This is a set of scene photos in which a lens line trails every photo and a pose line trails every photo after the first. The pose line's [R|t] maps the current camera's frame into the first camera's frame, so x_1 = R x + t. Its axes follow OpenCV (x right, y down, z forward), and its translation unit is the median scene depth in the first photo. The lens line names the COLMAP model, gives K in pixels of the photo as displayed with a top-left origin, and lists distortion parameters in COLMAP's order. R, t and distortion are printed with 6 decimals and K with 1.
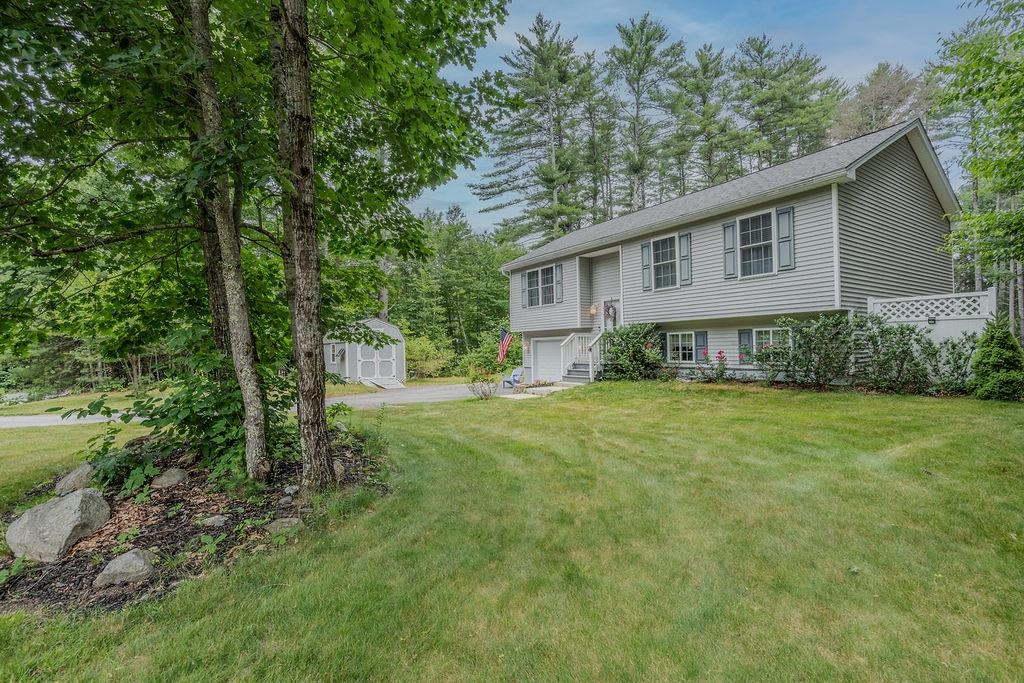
lens RADIAL K [[462.2, 0, 510.1], [0, 462.2, 343.1], [0, 0, 1]] dist [-0.000255, -0.000064]
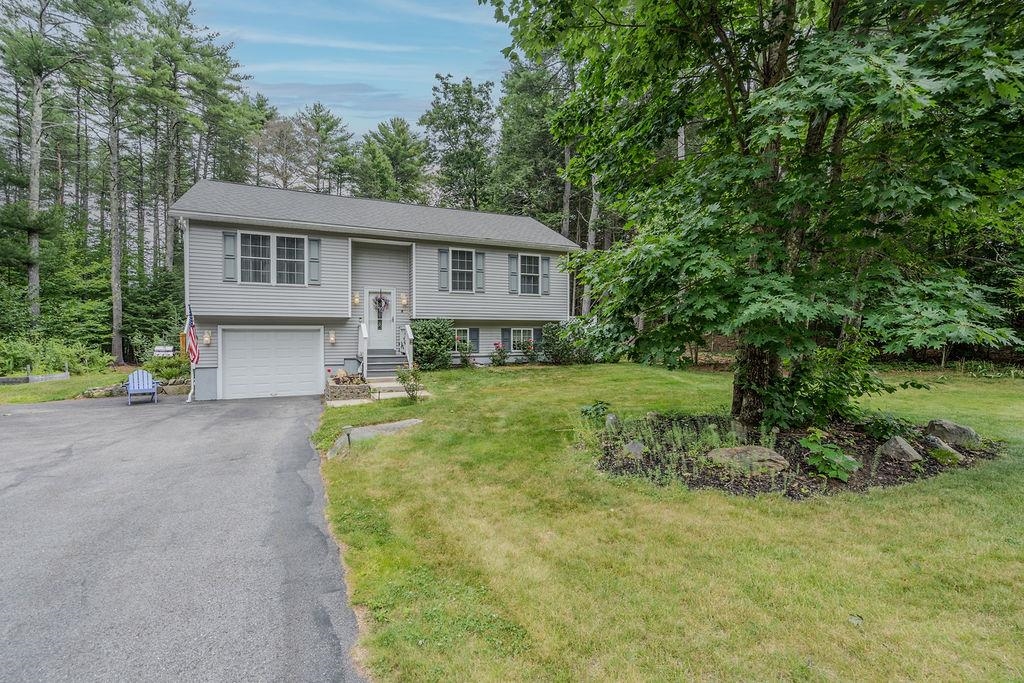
lens RADIAL K [[467.8, 0, 509.9], [0, 467.8, 342.0], [0, 0, 1]] dist [-0.000685, 0.001180]
pose [[0.167969, 0.003799, 0.985785, -0.833115], [-0.014021, 0.999901, -0.001465, 0.013279], [-0.985693, -0.013575, 0.168005, 0.650140]]
